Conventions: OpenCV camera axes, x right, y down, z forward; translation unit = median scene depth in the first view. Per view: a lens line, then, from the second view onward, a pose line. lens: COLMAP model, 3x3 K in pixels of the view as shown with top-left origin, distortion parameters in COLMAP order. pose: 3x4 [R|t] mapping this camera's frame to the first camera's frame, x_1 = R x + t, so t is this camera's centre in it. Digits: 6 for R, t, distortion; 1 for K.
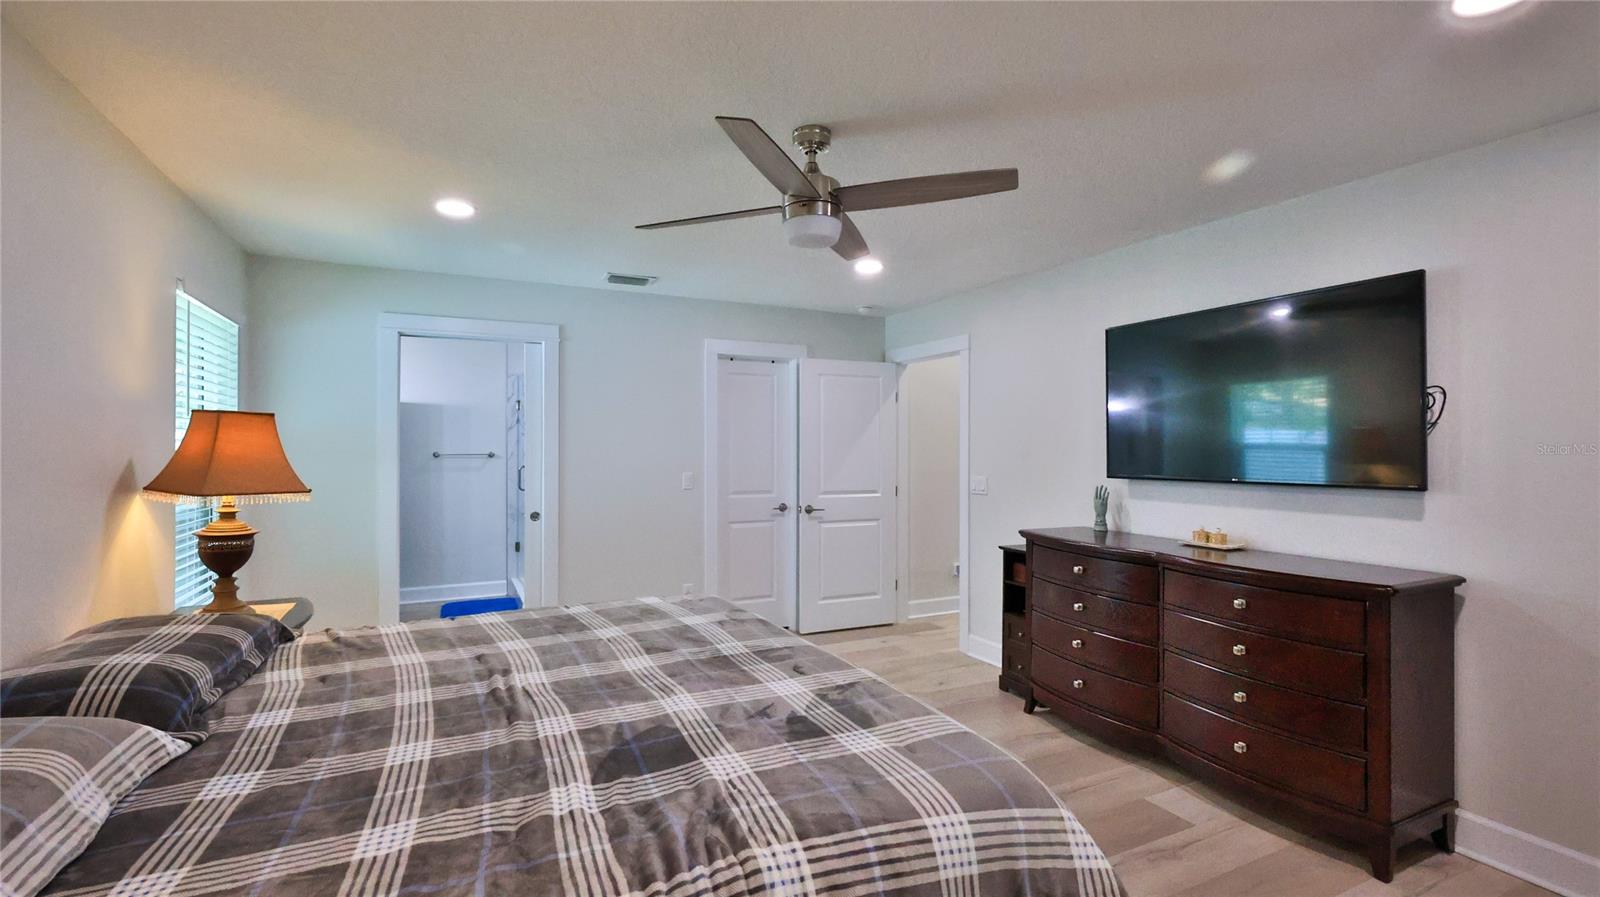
lens RADIAL K [[707.5, 0, 802.3], [0, 707.5, 450.8], [0, 0, 1]] dist [0.002358, -0.000633]
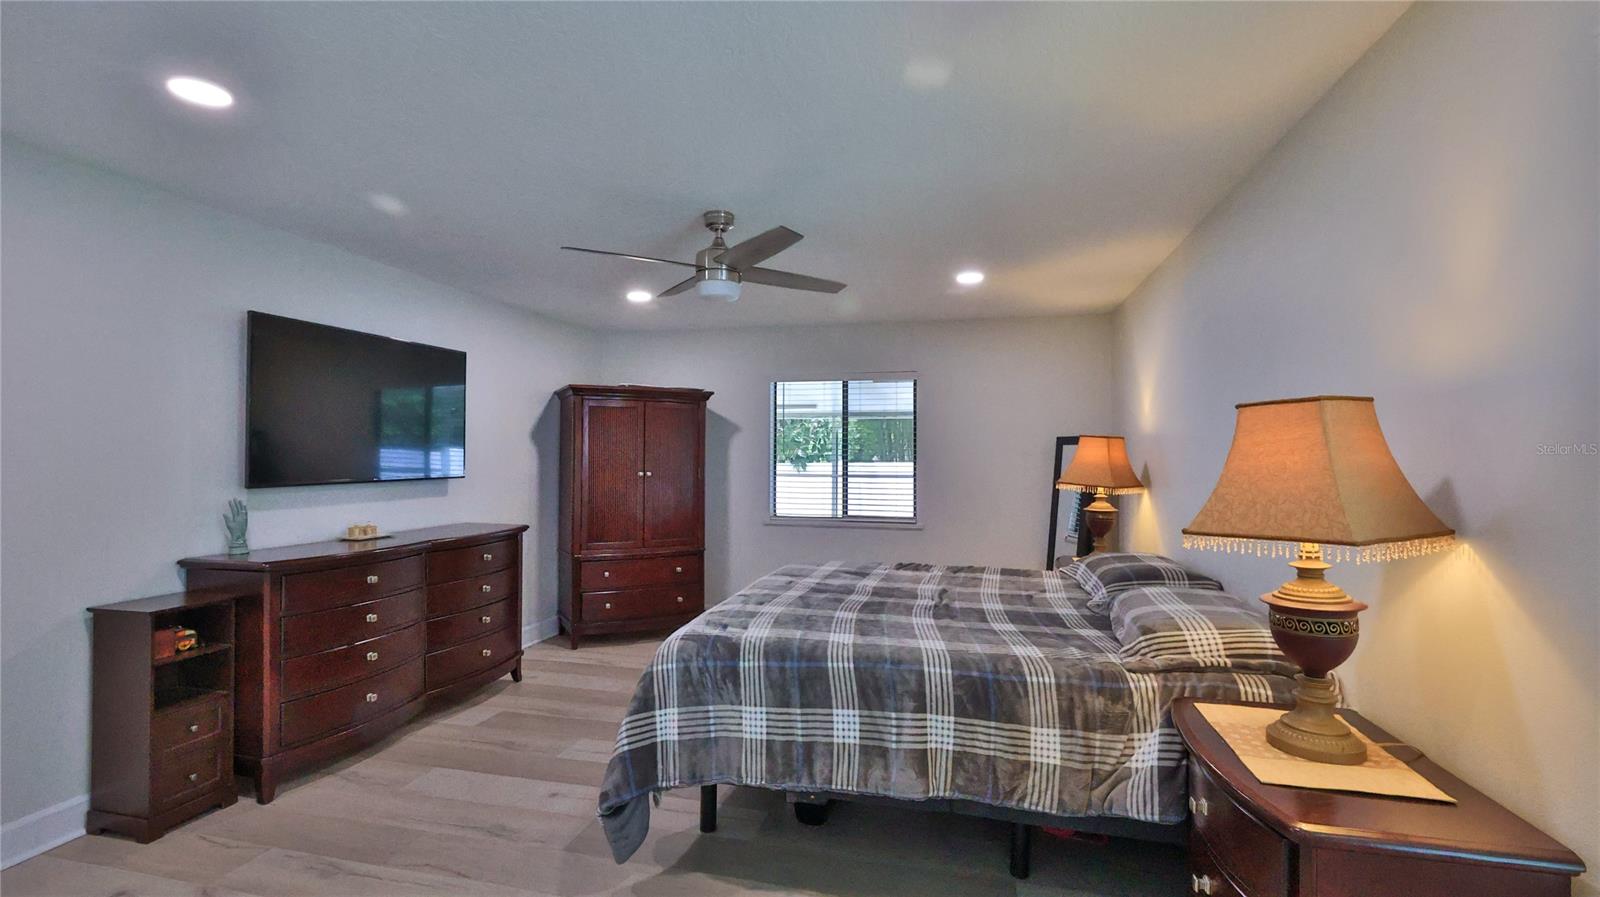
lens RADIAL K [[707.5, 0, 802.4], [0, 707.5, 447.3], [0, 0, 1]] dist [0.002358, -0.000633]
pose [[-0.764539, 0.002588, 0.644572, -0.728890], [-0.003099, 0.999966, -0.007691, -0.007037], [-0.644570, -0.007877, -0.764505, 1.449643]]
